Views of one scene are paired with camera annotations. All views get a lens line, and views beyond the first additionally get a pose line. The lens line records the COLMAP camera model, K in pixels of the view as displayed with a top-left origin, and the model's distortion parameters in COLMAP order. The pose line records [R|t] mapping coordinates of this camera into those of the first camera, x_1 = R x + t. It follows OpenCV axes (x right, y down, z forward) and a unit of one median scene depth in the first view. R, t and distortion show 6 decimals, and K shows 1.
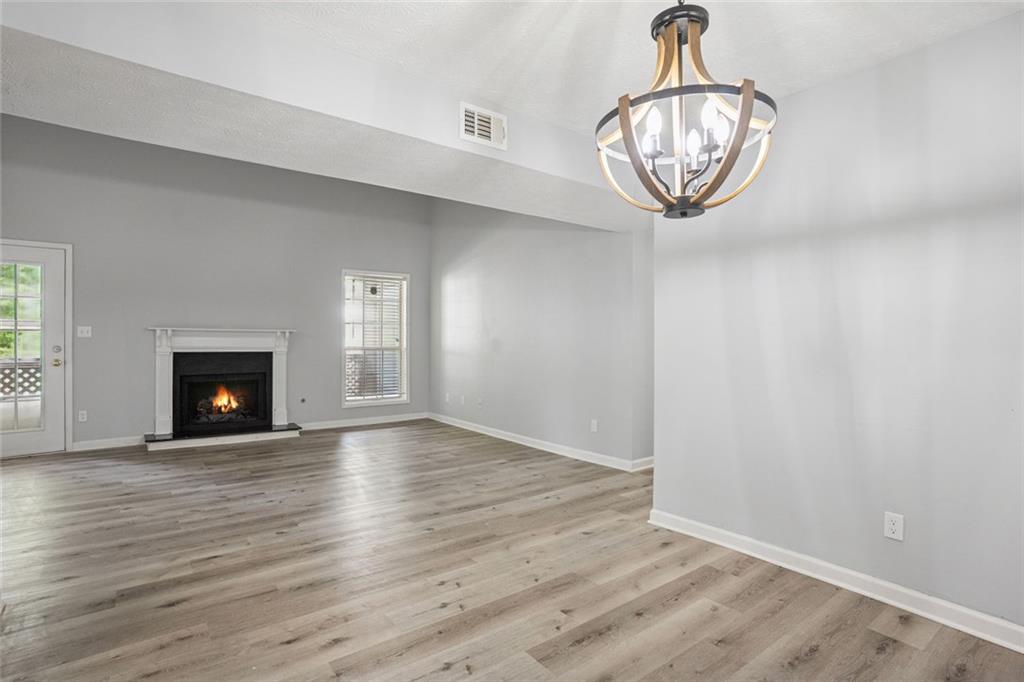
lens RADIAL K [[506.5, 0, 507.6], [0, 506.5, 338.0], [0, 0, 1]] dist [-0.076659, 0.044153]
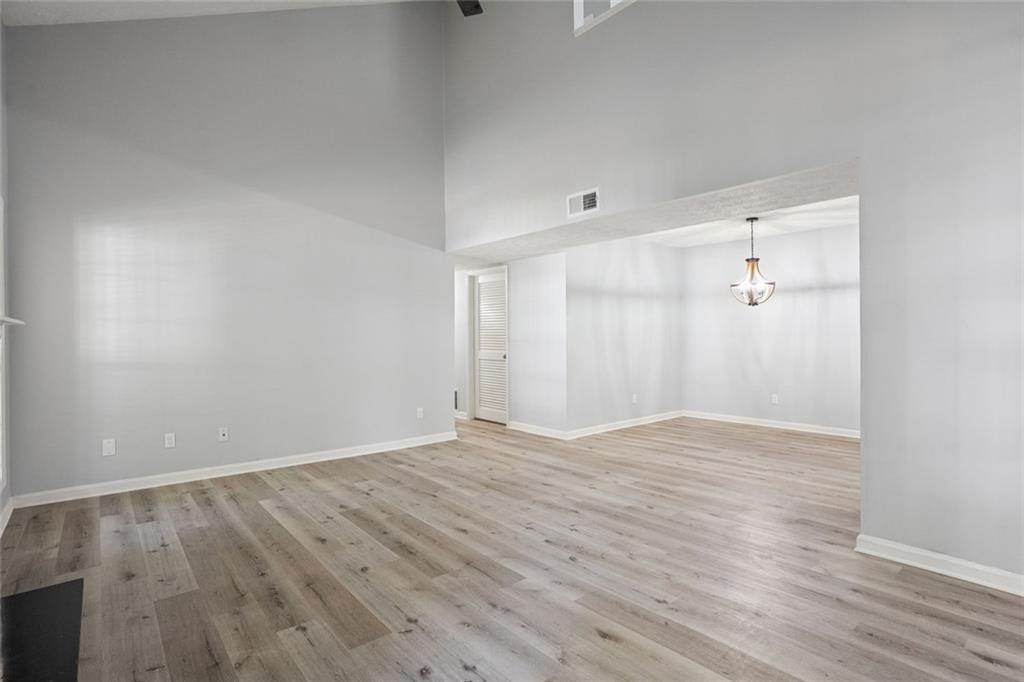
lens RADIAL K [[506.5, 0, 507.6], [0, 506.5, 338.0], [0, 0, 1]] dist [-0.076659, 0.044153]
pose [[-0.048283, -0.005613, 0.998818, -0.954553], [0.007516, 0.999954, 0.005983, -0.003399], [-0.998805, 0.007796, -0.048238, 0.829640]]
